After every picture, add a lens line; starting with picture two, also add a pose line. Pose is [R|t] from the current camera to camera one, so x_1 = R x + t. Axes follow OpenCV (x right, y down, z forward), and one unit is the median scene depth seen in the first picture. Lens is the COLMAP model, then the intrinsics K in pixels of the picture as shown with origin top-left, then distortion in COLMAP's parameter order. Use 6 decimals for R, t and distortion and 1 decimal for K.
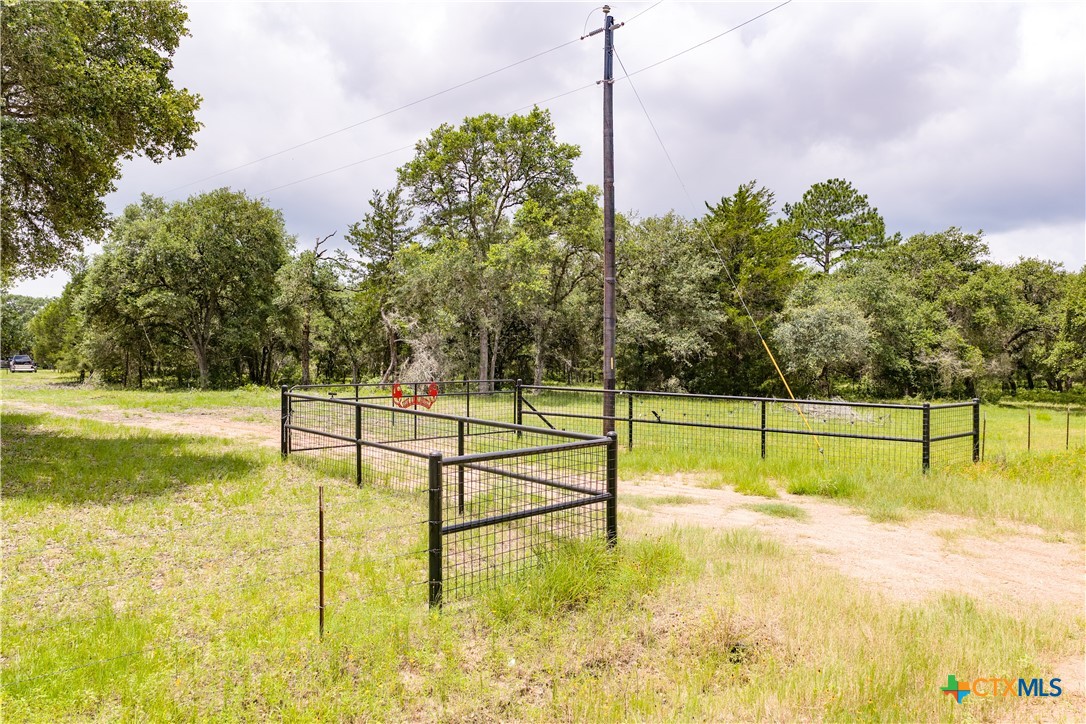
lens RADIAL K [[899.8, 0, 544.7], [0, 899.8, 362.0], [0, 0, 1]] dist [0.012404, -0.014437]
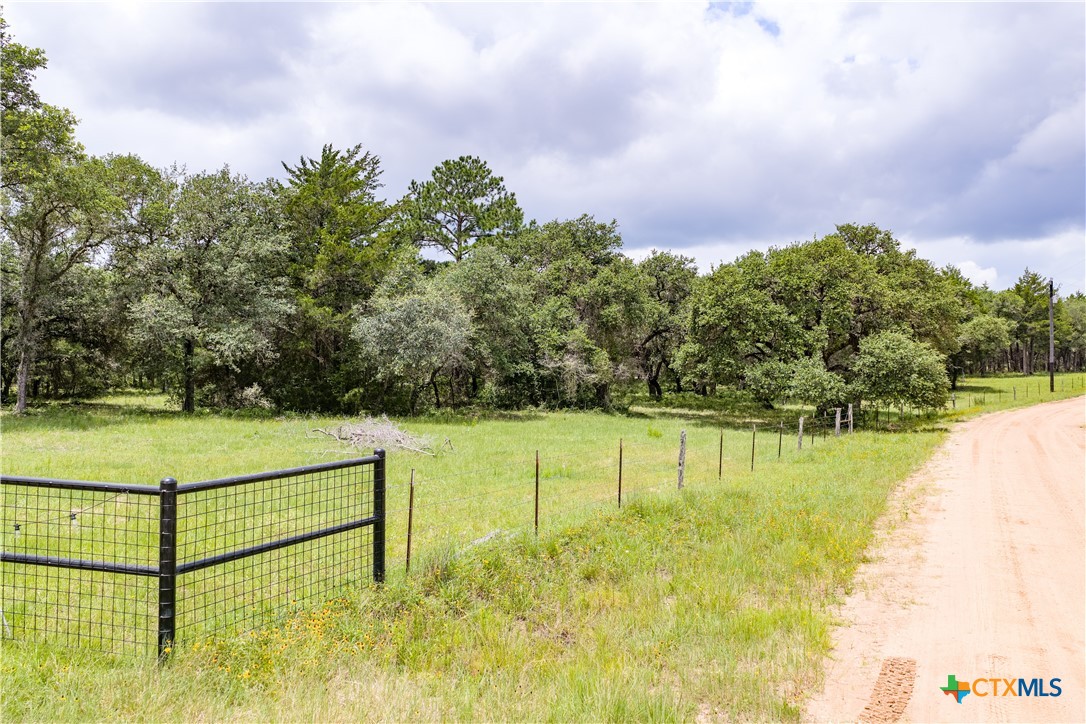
lens RADIAL K [[899.8, 0, 541.8], [0, 899.8, 363.1], [0, 0, 1]] dist [0.012404, -0.014437]
pose [[0.950098, 0.001781, 0.311945, 0.145727], [-0.001408, 0.999998, -0.001421, -0.001630], [-0.311947, 0.000911, 0.950099, 0.181776]]
